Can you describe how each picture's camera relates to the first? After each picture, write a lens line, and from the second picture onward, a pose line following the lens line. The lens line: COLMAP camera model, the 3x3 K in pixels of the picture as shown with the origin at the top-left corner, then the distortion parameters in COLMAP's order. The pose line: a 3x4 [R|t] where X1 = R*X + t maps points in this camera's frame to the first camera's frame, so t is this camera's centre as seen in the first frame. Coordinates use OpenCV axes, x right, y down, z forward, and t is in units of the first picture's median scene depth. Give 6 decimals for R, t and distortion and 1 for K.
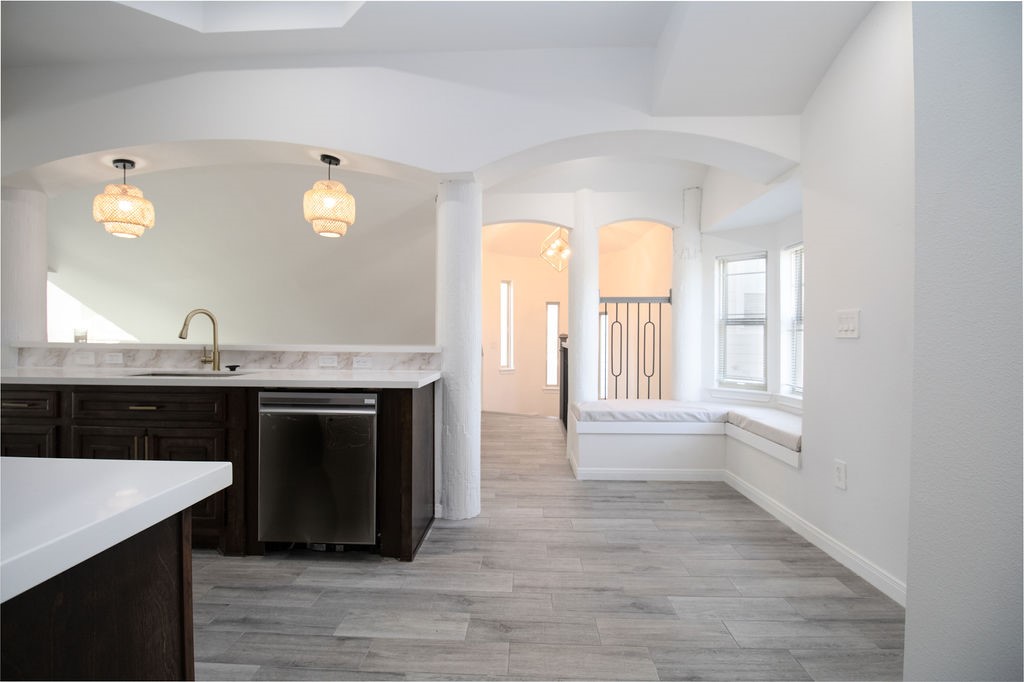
lens RADIAL K [[476.6, 0, 510.4], [0, 476.6, 341.5], [0, 0, 1]] dist [-0.002462, -0.003502]
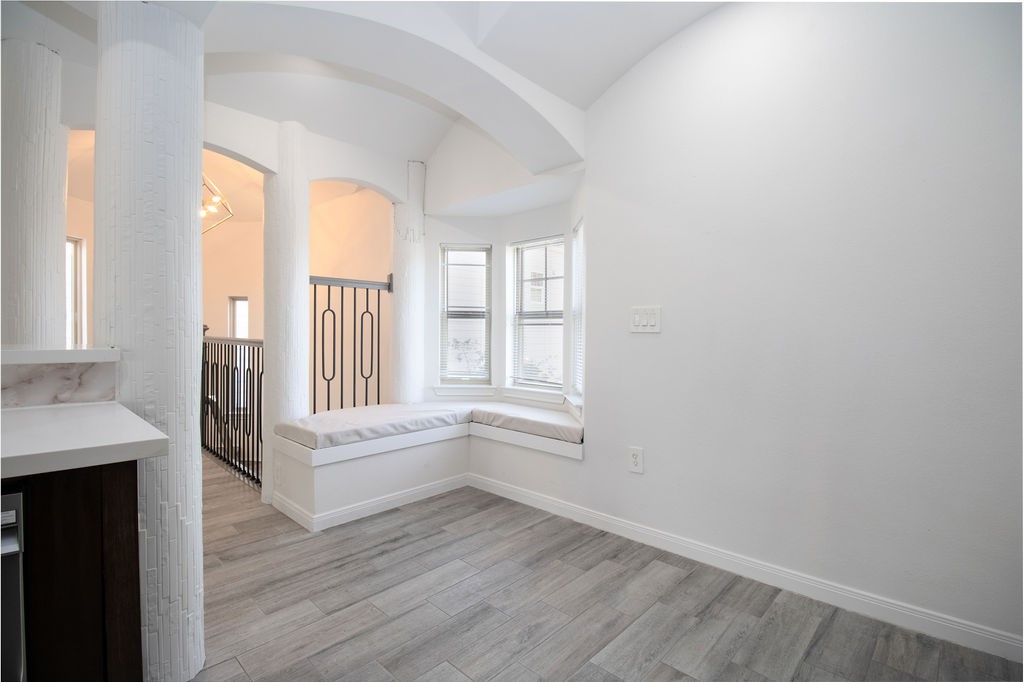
lens RADIAL K [[476.6, 0, 514.0], [0, 476.6, 342.1], [0, 0, 1]] dist [-0.002462, -0.003502]
pose [[0.668132, -0.014301, 0.743905, -0.182024], [0.001691, 0.999842, 0.017703, -0.003235], [-0.744041, -0.010570, 0.668050, 0.315213]]
